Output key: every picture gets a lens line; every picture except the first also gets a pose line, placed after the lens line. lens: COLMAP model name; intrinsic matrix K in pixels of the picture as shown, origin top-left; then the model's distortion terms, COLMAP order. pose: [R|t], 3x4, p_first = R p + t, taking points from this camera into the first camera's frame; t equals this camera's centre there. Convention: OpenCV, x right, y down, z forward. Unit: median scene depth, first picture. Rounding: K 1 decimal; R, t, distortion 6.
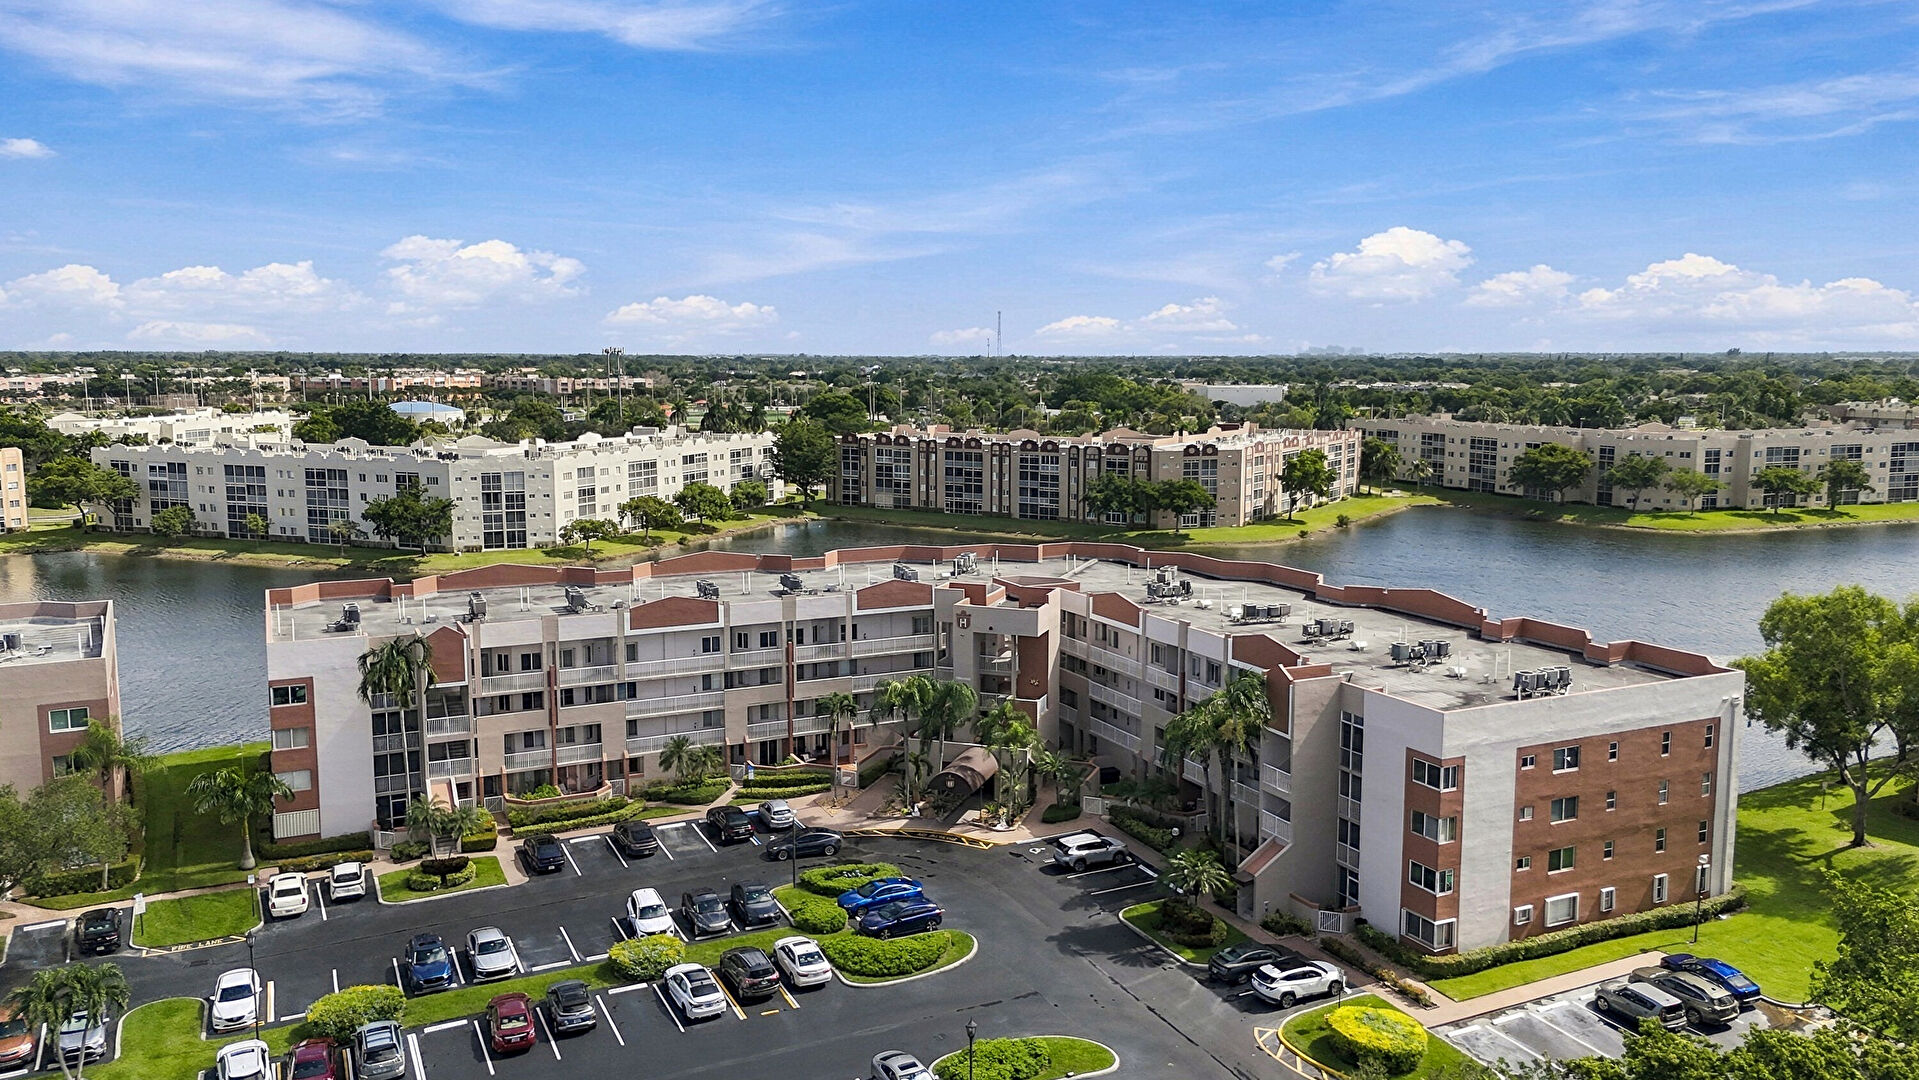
lens RADIAL K [[1398.7, 0, 959.5], [0, 1398.7, 540.0], [0, 0, 1]] dist [0.074917, -0.079637]
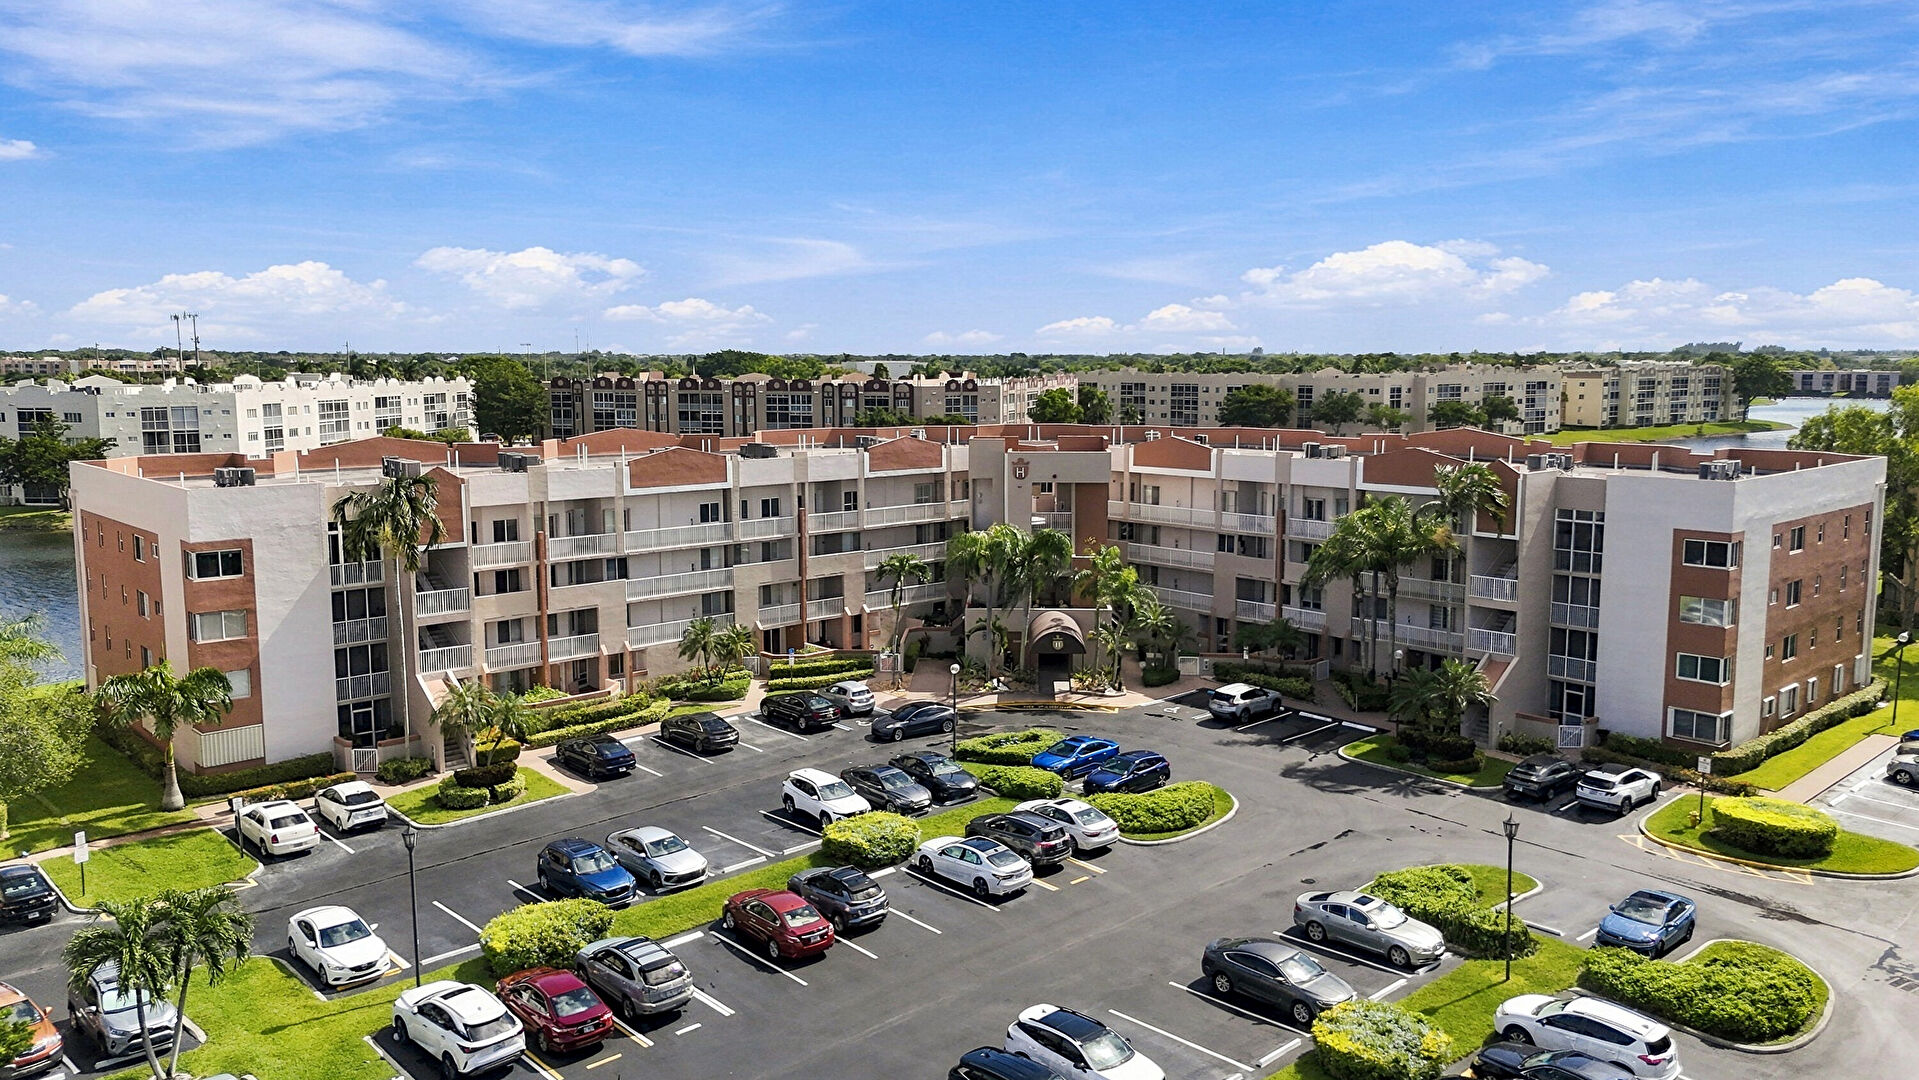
lens RADIAL K [[1398.7, 0, 959.5], [0, 1398.7, 540.0], [0, 0, 1]] dist [0.074917, -0.079637]
pose [[0.957830, -0.038994, 0.284676, -0.283100], [0.038637, 0.999230, 0.006870, 0.094802], [-0.284724, 0.004419, 0.958599, 0.185295]]
